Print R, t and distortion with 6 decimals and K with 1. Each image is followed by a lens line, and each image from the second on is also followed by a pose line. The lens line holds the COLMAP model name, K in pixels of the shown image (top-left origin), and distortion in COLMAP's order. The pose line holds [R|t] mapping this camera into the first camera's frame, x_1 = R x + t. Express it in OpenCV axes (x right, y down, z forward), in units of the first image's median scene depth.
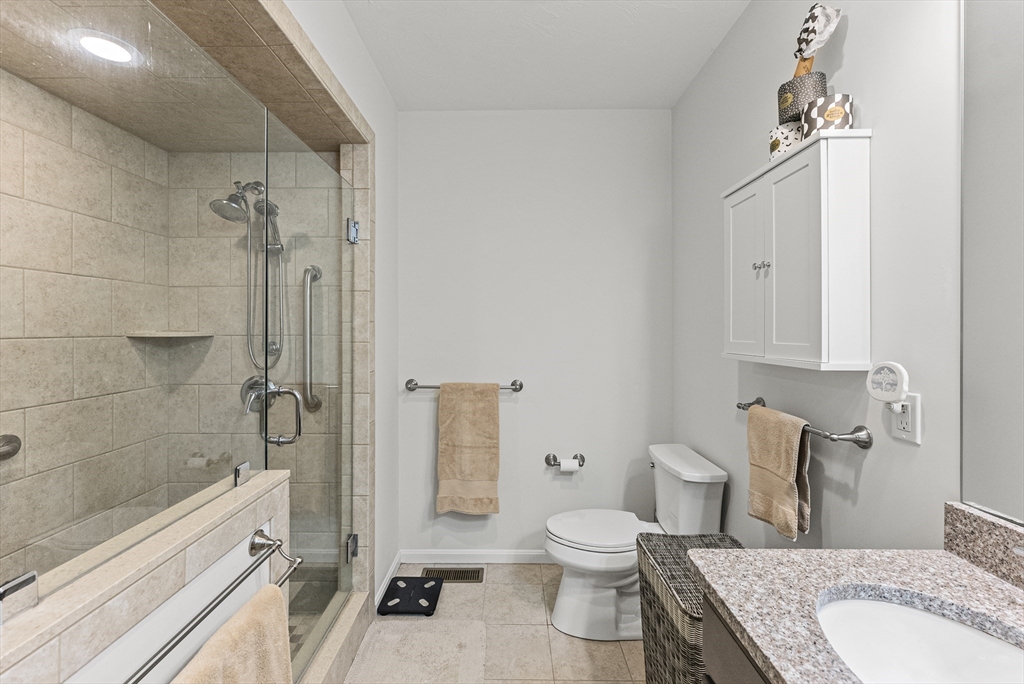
lens RADIAL K [[423.1, 0, 501.5], [0, 423.1, 329.3], [0, 0, 1]] dist [-0.000366, -0.000205]
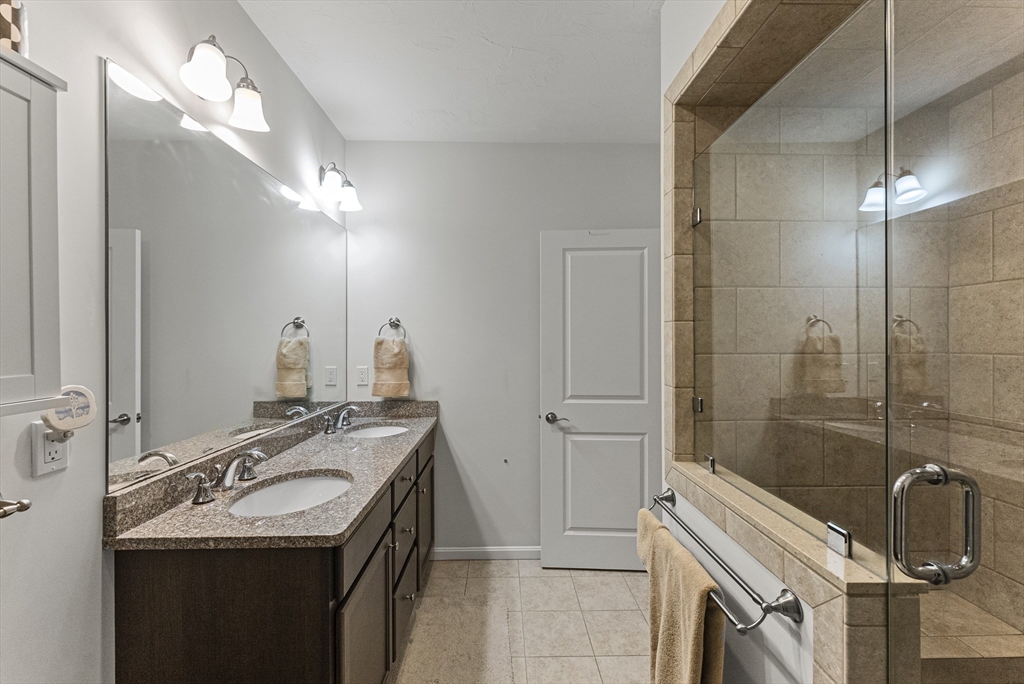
lens RADIAL K [[417.1, 0, 514.2], [0, 417.1, 336.8], [0, 0, 1]] dist [-0.000010, -0.000038]
pose [[-0.998684, 0.001227, -0.051267, 0.005992], [0.001428, 0.999991, -0.003886, -0.018605], [0.051262, -0.003954, -0.998677, 1.580899]]
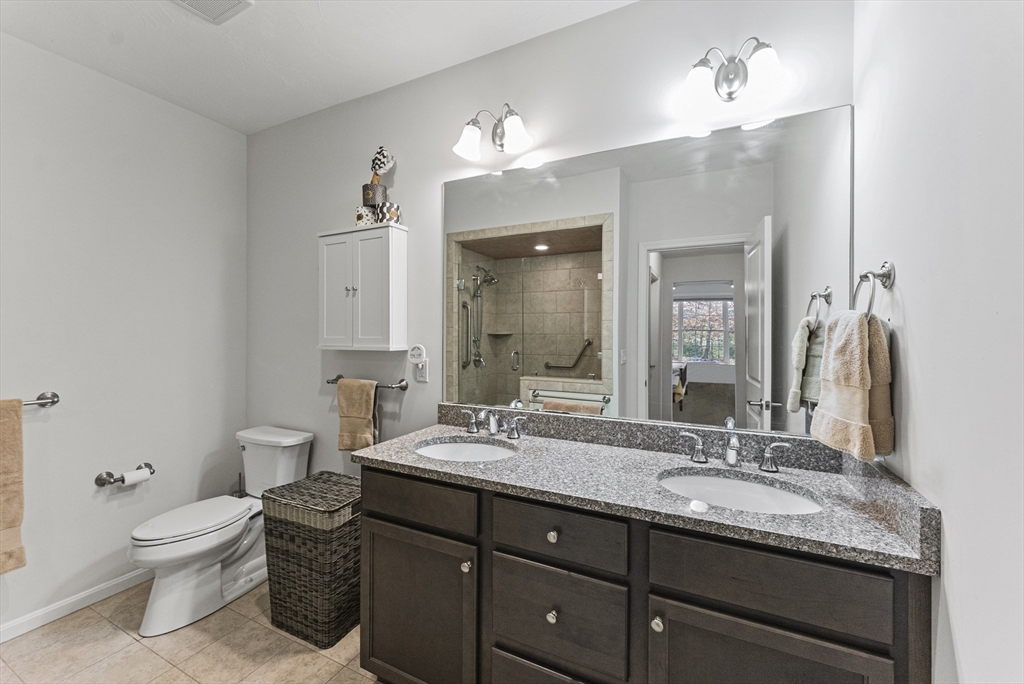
lens RADIAL K [[417.1, 0, 514.2], [0, 417.1, 336.8], [0, 0, 1]] dist [-0.000010, -0.000038]
pose [[0.426289, -0.005395, 0.904571, -0.596399], [-0.001185, 0.999978, 0.006523, 0.020690], [-0.904586, -0.003853, 0.426273, -0.247665]]
